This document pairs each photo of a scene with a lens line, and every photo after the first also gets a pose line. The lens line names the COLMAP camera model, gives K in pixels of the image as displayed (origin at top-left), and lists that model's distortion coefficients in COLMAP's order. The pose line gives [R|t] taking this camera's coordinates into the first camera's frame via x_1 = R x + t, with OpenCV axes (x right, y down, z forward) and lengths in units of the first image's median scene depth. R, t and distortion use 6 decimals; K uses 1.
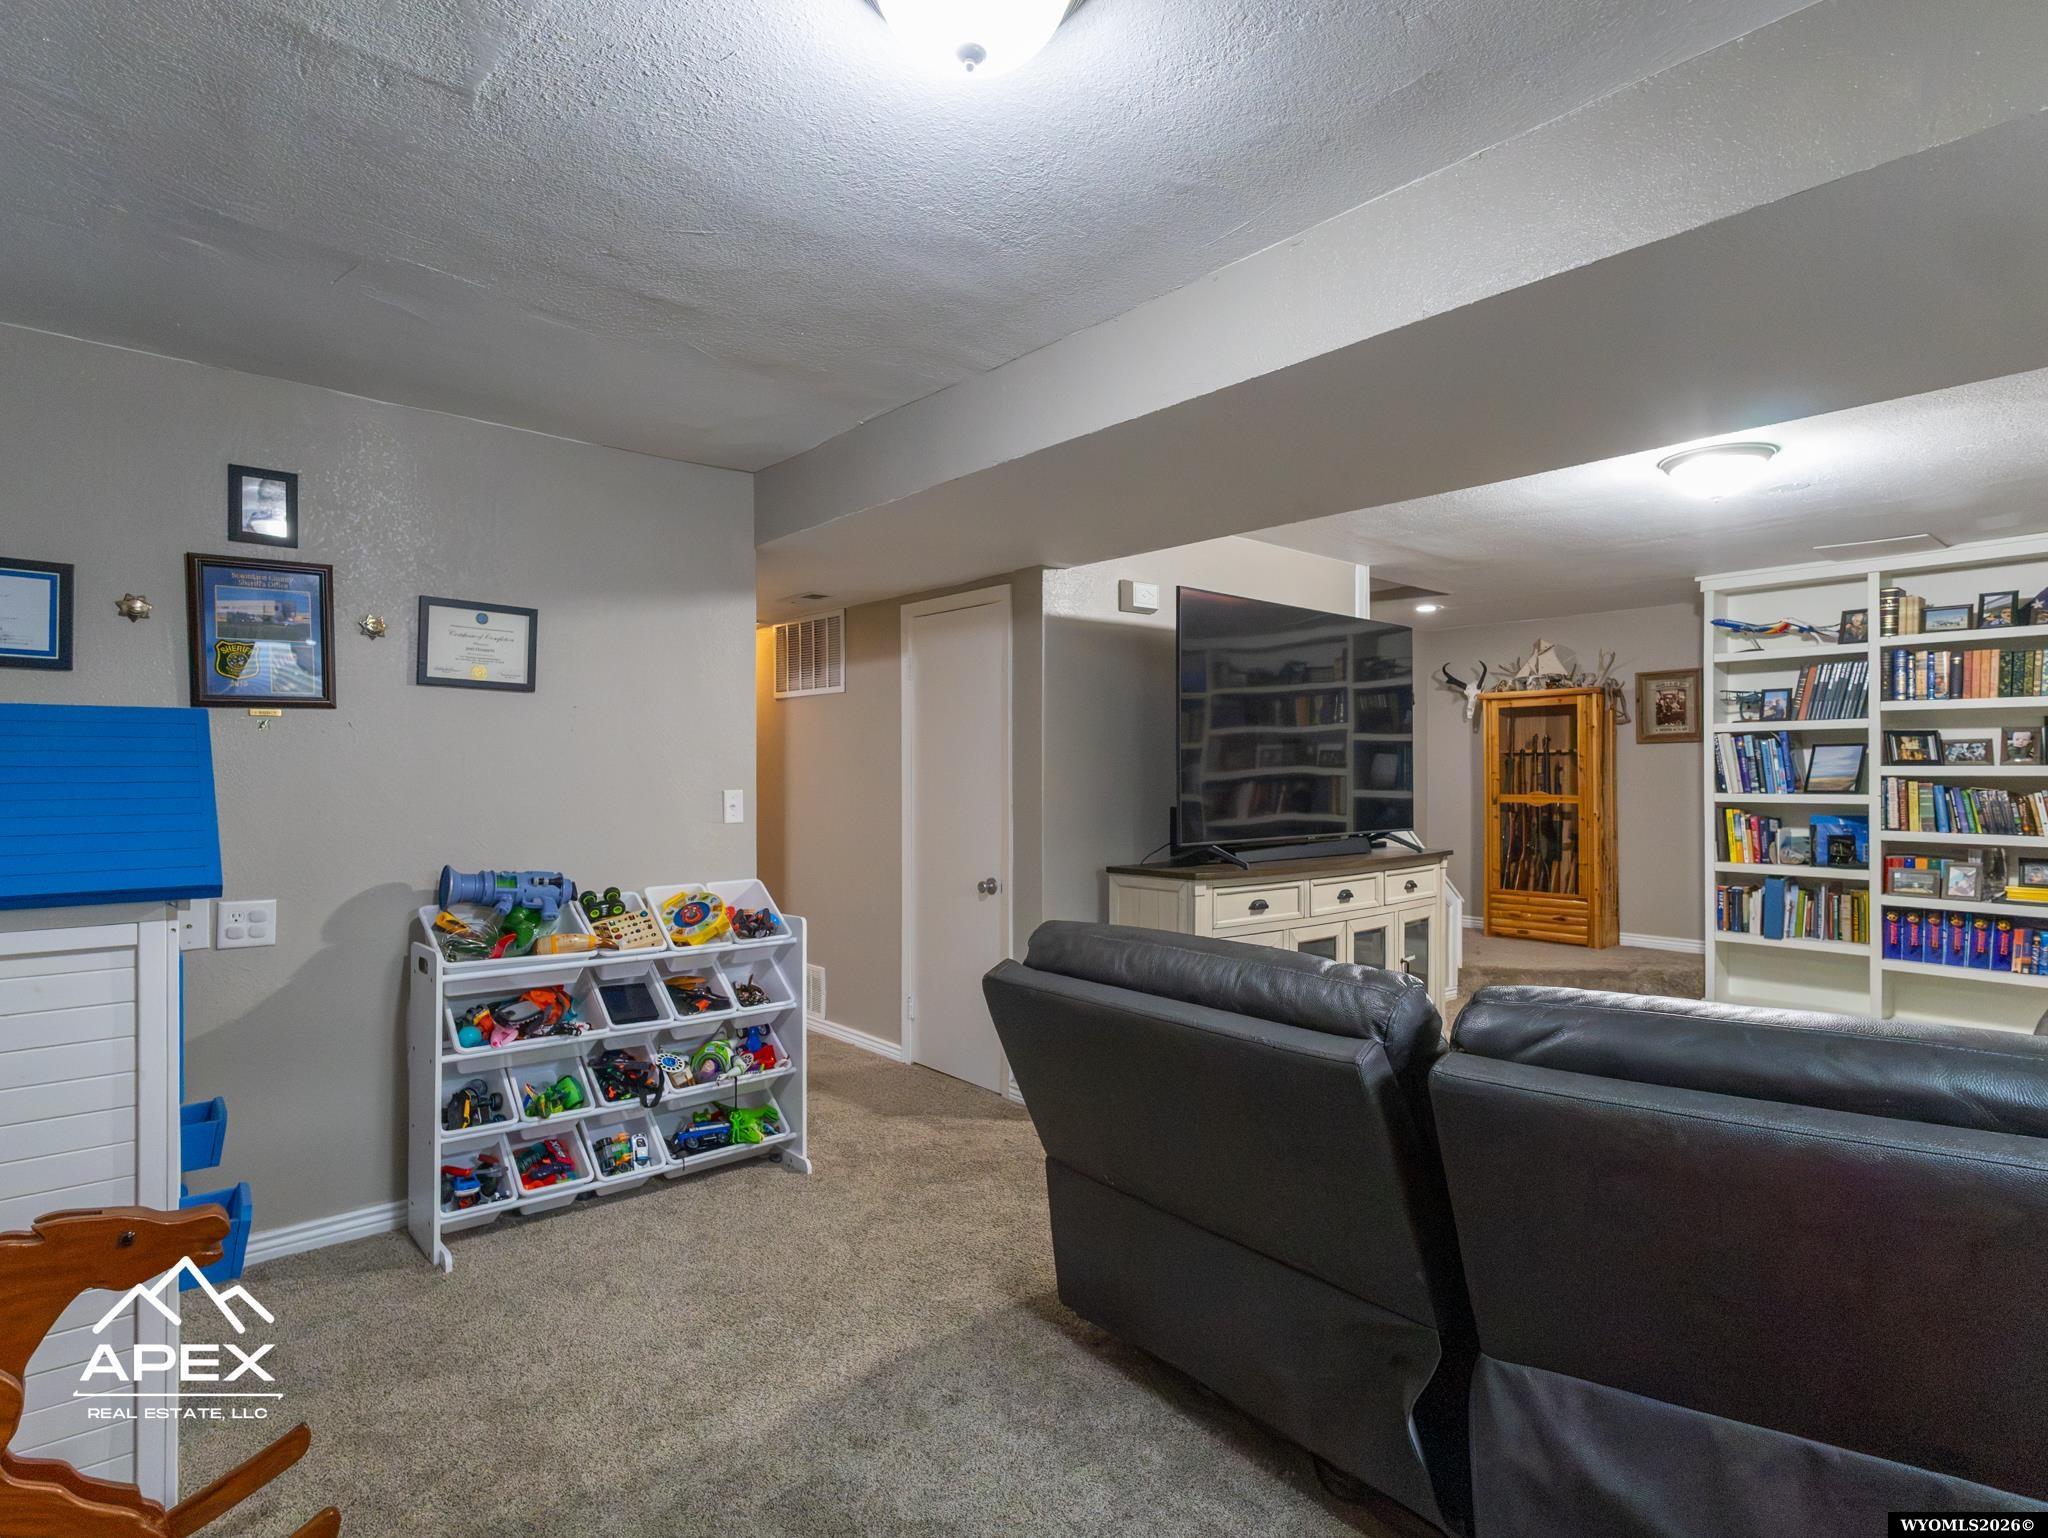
lens RADIAL K [[1069.3, 0, 1025.4], [0, 1069.3, 766.1], [0, 0, 1]] dist [0.005943, 0.004858]
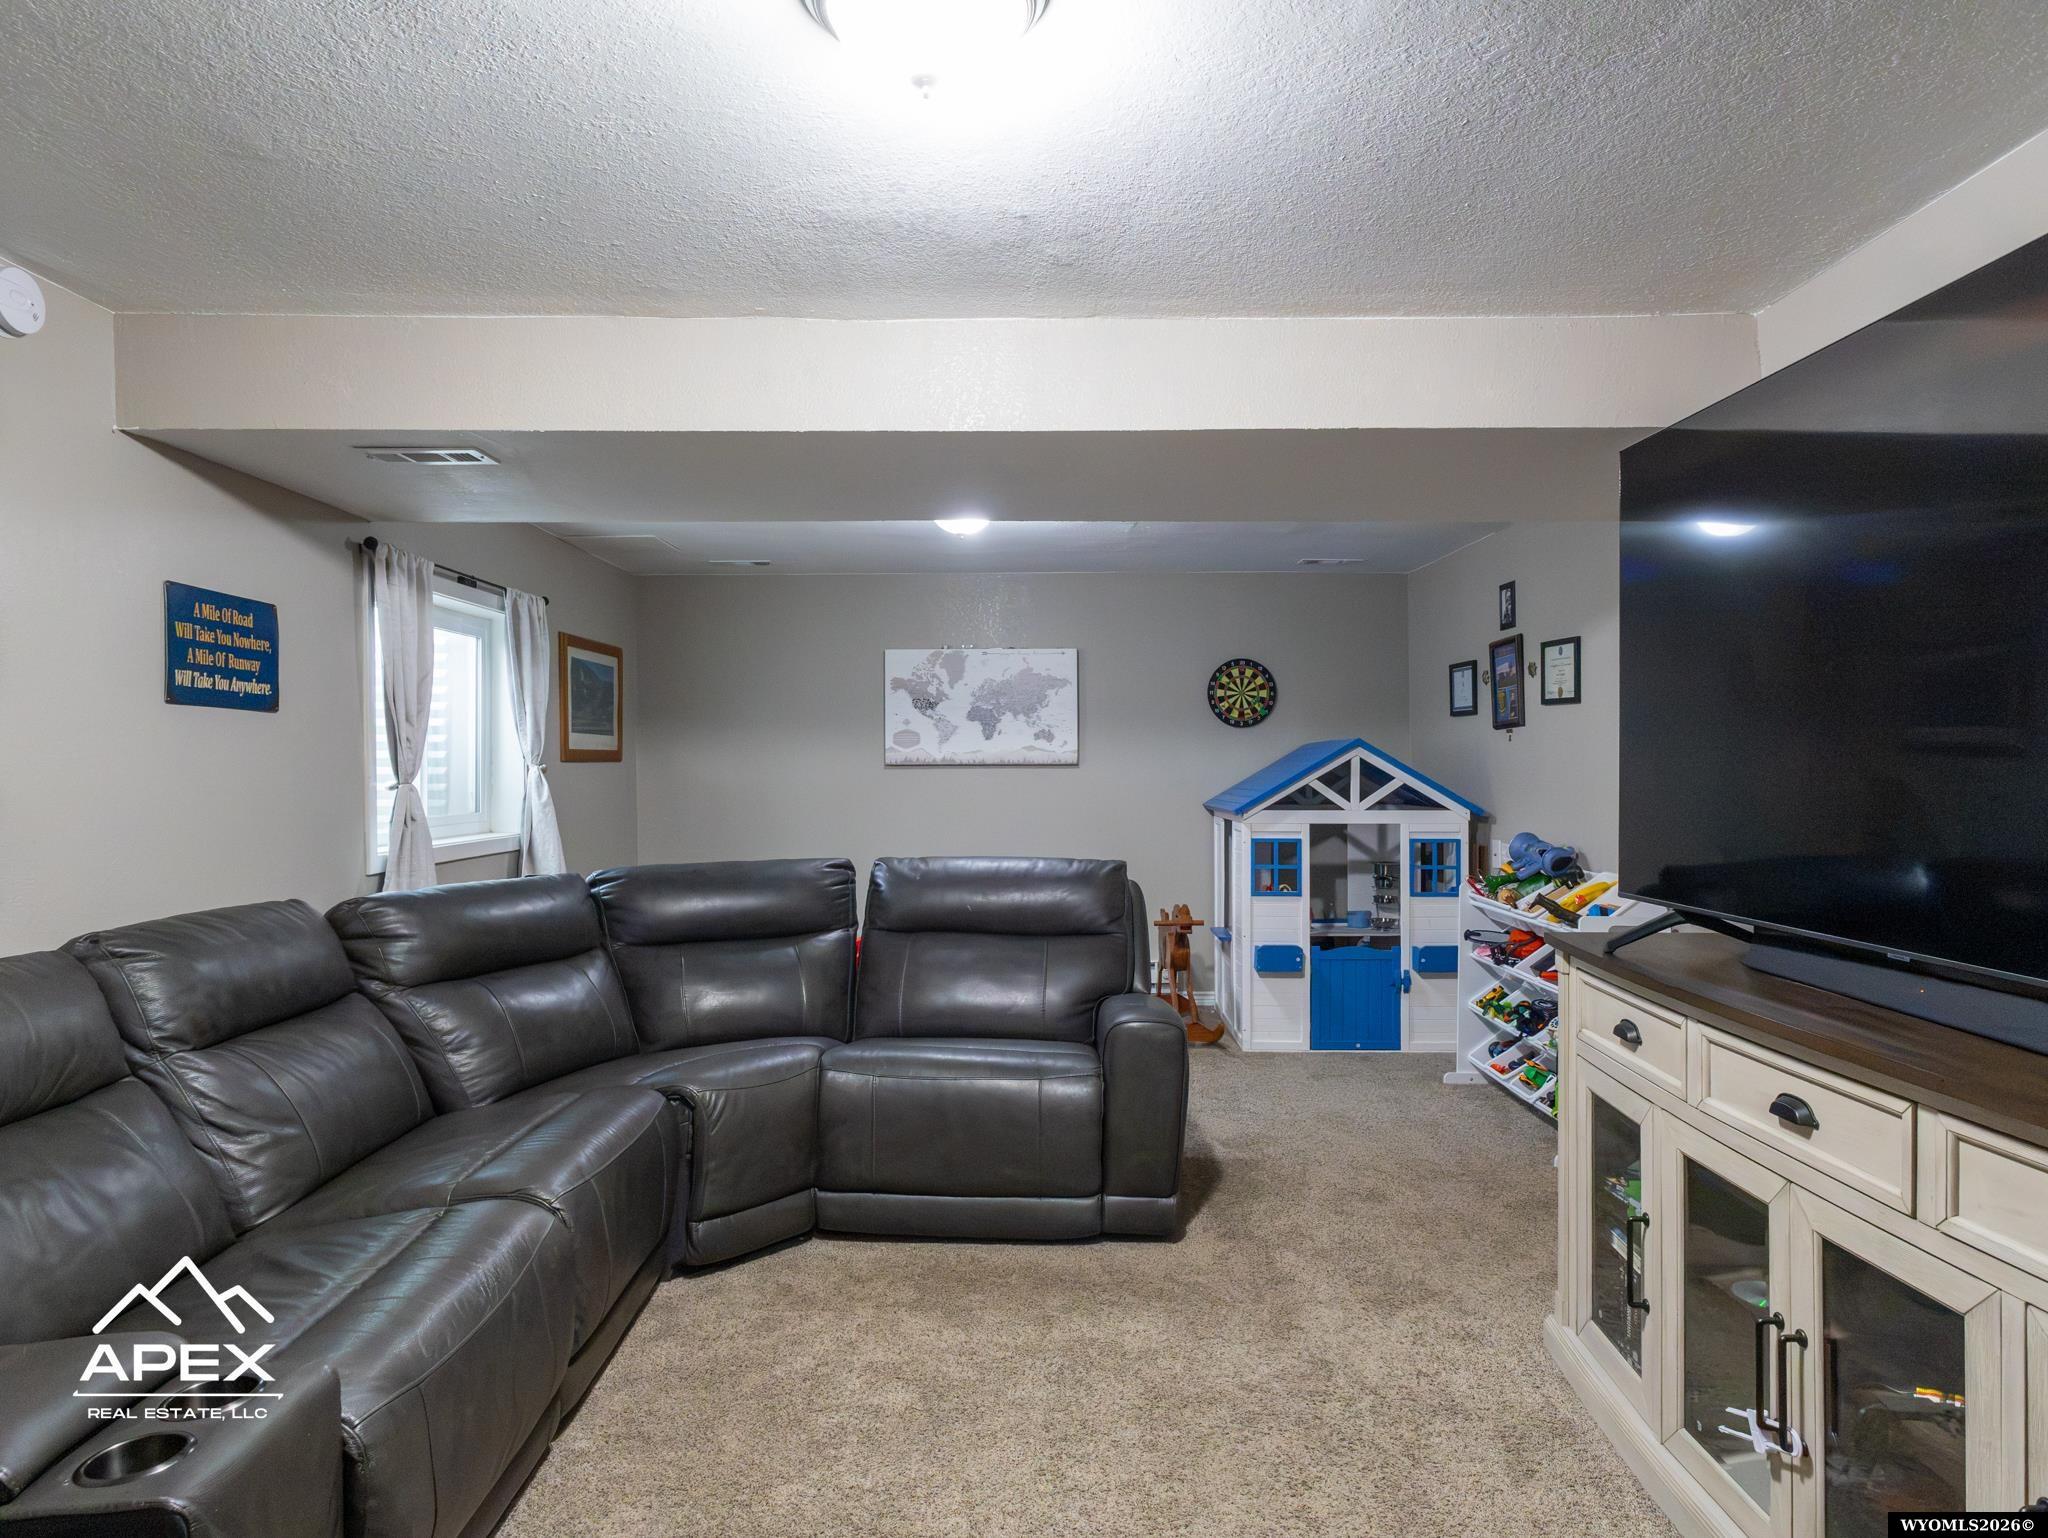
lens RADIAL K [[1260.2, 0, 1015.3], [0, 1260.2, 777.4], [0, 0, 1]] dist [0.013766, -0.000679]
pose [[-0.655887, 0.007312, -0.754823, 1.082553], [0.003016, 0.999970, 0.007065, 0.005430], [0.754853, 0.002358, -0.655890, 1.475580]]
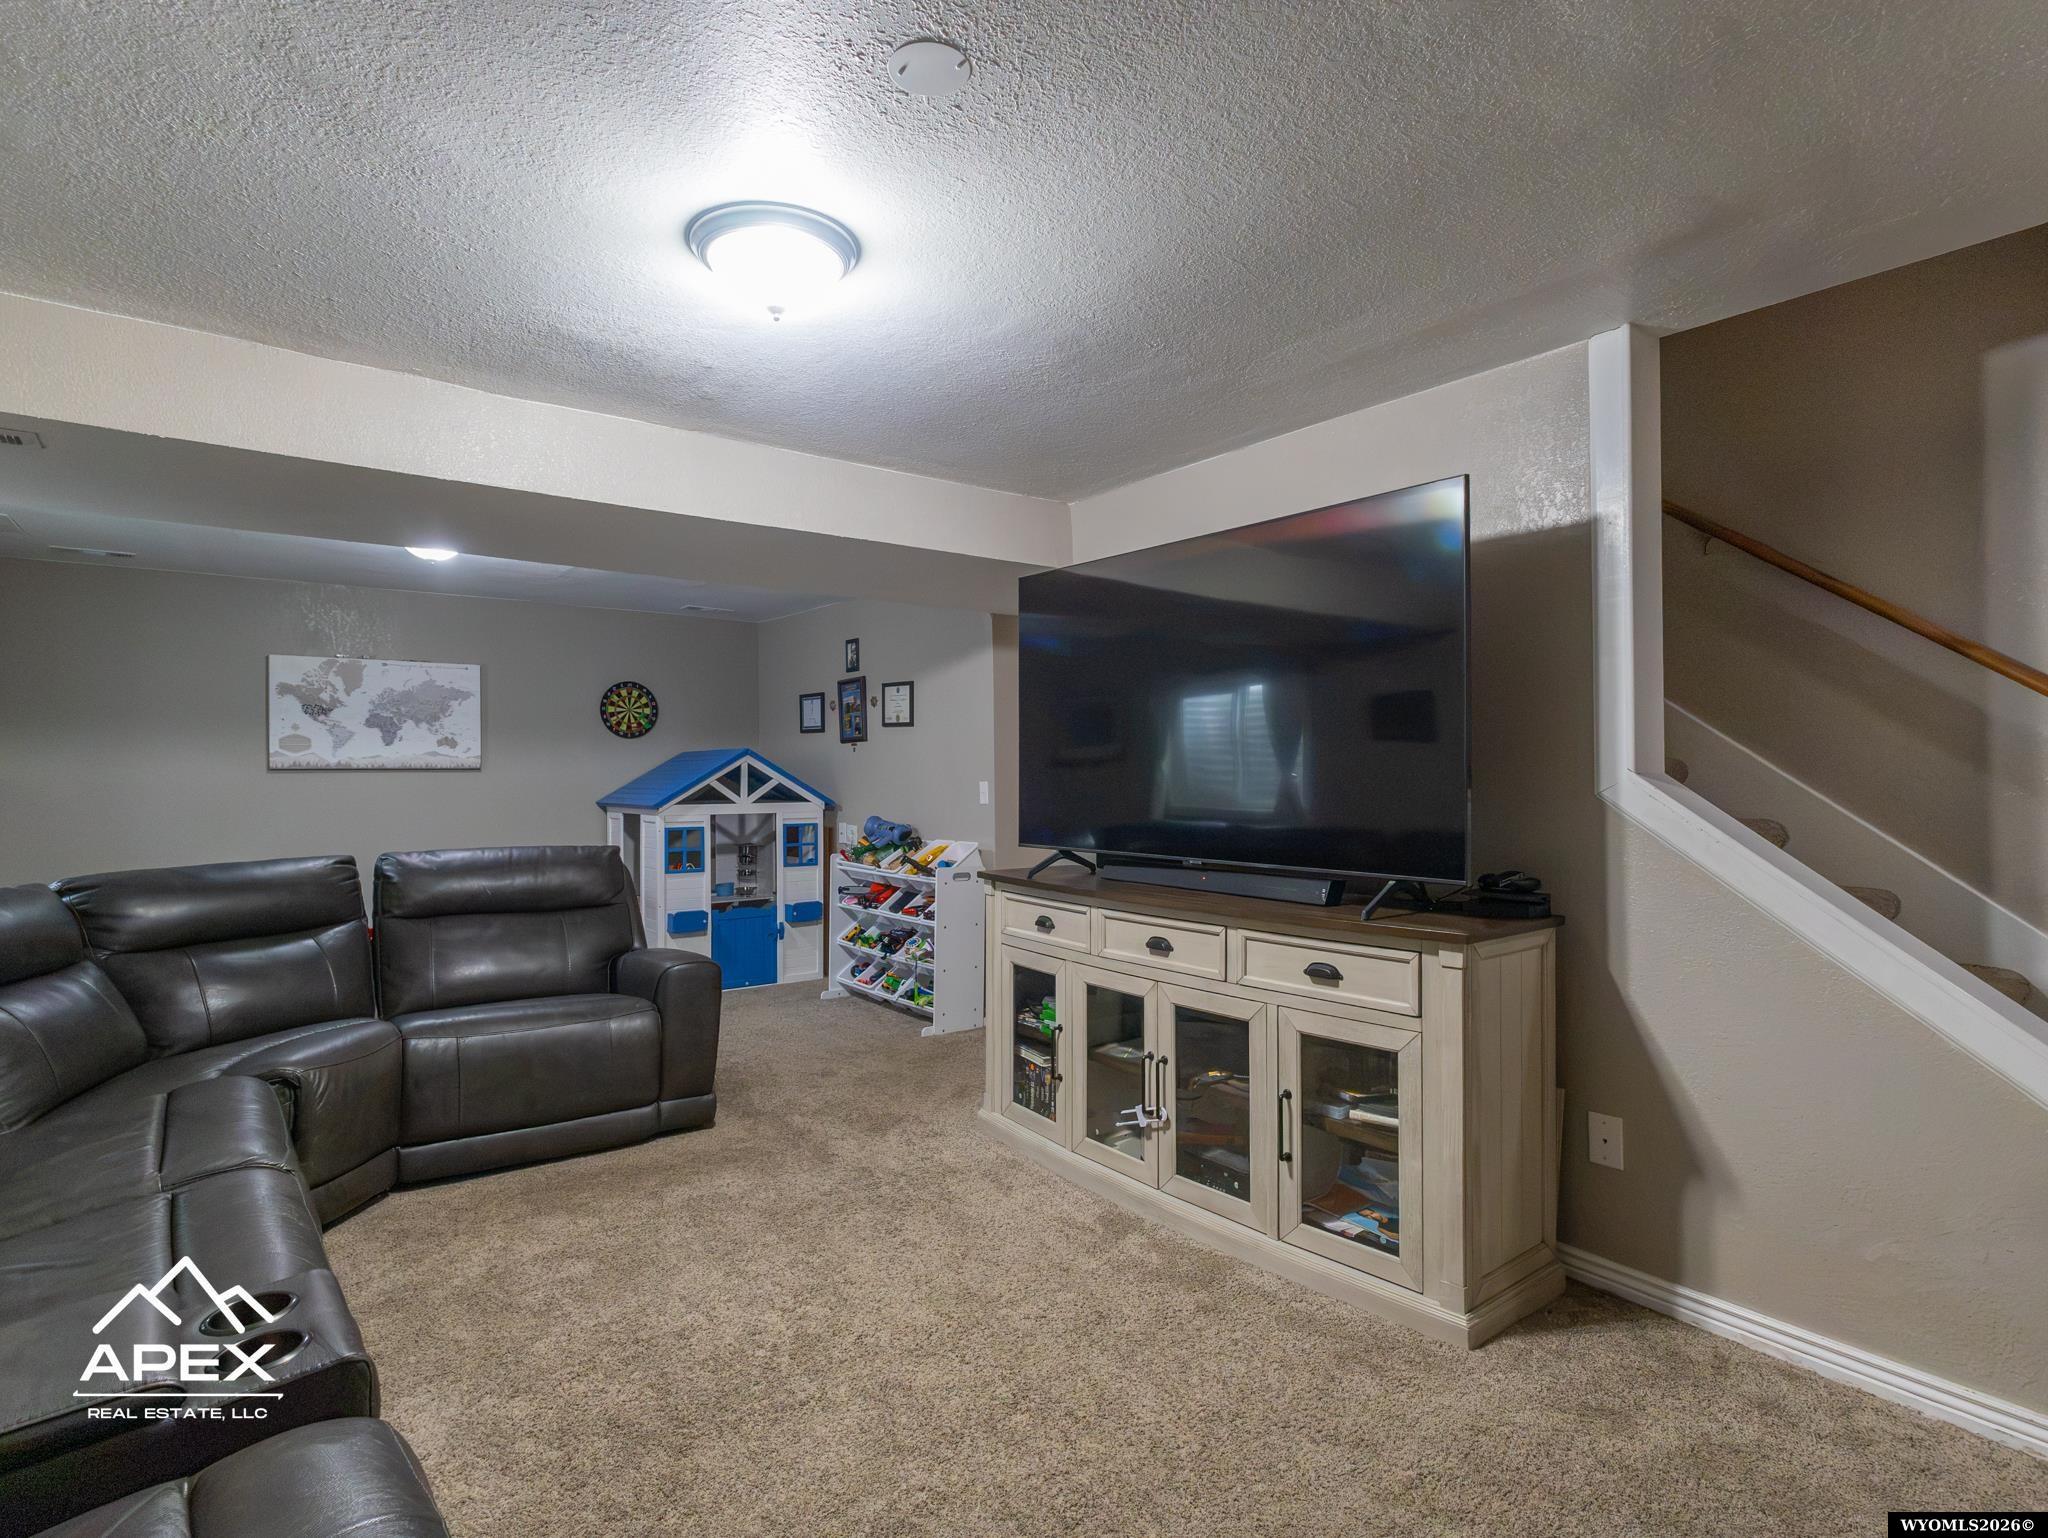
lens RADIAL K [[1069.3, 0, 1026.1], [0, 1069.3, 777.5], [0, 0, 1]] dist [0.005943, 0.004858]
pose [[-0.054259, 0.006026, -0.998509, 1.362587], [0.005691, 0.999967, 0.005726, 0.009639], [0.998511, -0.005371, -0.054291, 1.298623]]
